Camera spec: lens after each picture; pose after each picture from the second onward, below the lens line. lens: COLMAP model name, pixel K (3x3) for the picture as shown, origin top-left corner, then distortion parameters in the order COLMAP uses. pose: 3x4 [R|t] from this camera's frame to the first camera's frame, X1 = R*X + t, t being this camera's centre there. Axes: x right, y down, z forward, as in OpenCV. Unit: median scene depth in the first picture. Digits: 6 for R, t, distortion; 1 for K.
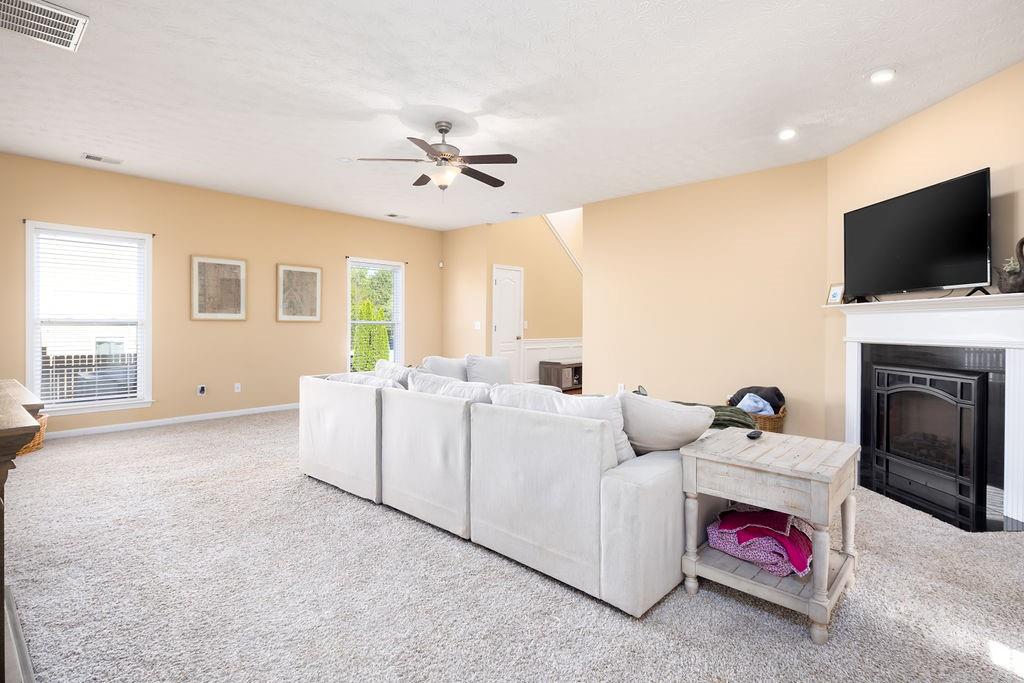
lens RADIAL K [[495.6, 0, 506.8], [0, 495.6, 331.1], [0, 0, 1]] dist [0.006180, -0.005112]
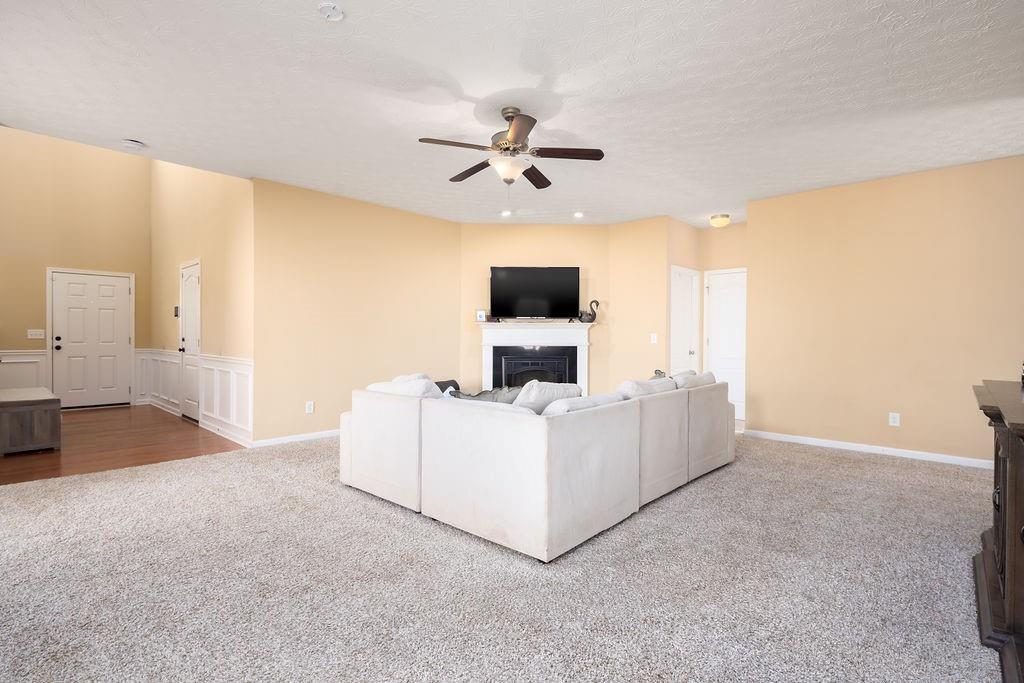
lens RADIAL K [[495.6, 0, 509.7], [0, 495.6, 338.6], [0, 0, 1]] dist [0.006180, -0.005112]
pose [[0.009752, -0.007112, 0.999927, -1.044010], [0.006295, 0.999955, 0.007050, -0.013648], [-0.999933, 0.006226, 0.009797, 1.016249]]
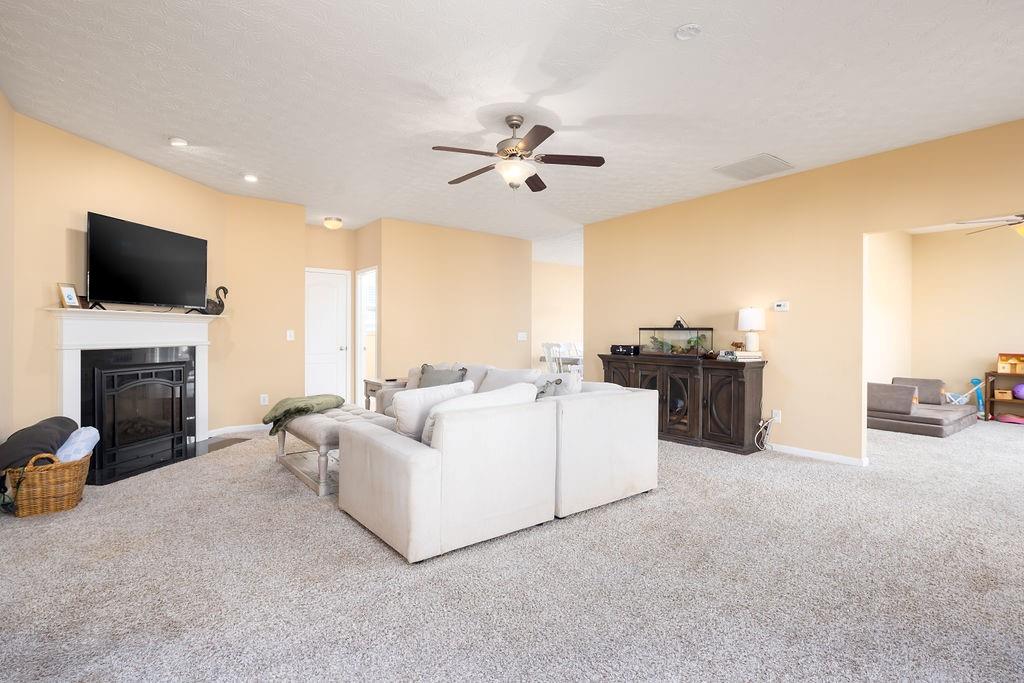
lens RADIAL K [[495.6, 0, 514.7], [0, 495.6, 340.8], [0, 0, 1]] dist [0.006180, -0.005112]
pose [[-0.983935, -0.010804, 0.178200, -0.303042], [-0.006636, 0.999691, 0.023964, -0.023777], [-0.178404, 0.022397, -0.983702, 1.959533]]
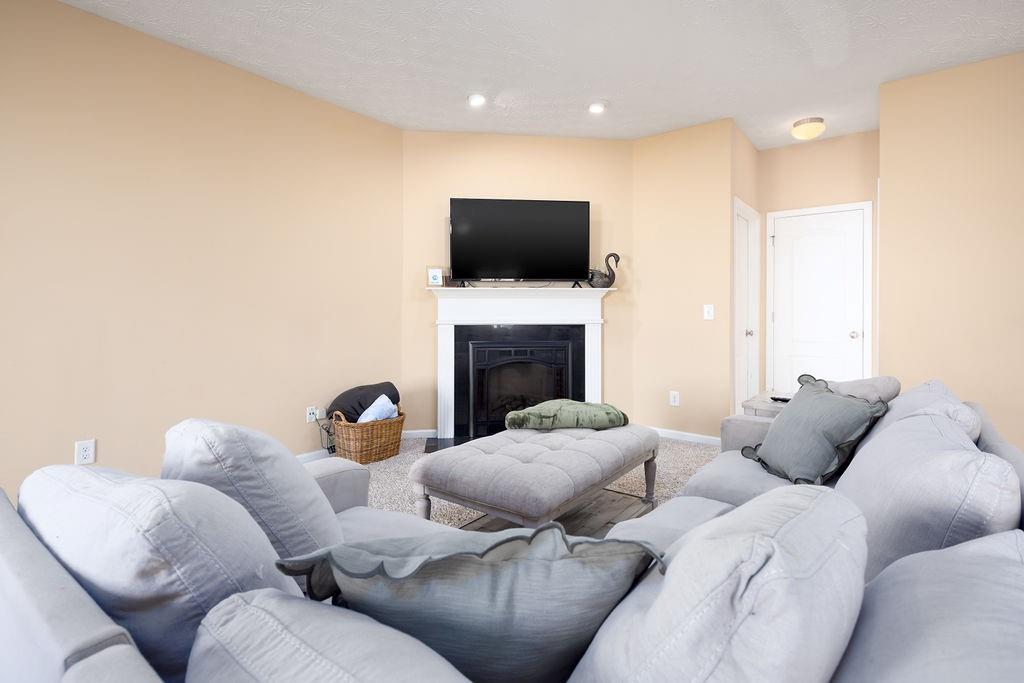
lens RADIAL K [[495.6, 0, 510.5], [0, 495.6, 315.1], [0, 0, 1]] dist [0.006180, -0.005112]
pose [[-0.081826, -0.003250, 0.996641, -0.378012], [0.009345, 0.999948, 0.004028, -0.000302], [-0.996603, 0.009643, -0.081791, 1.059920]]
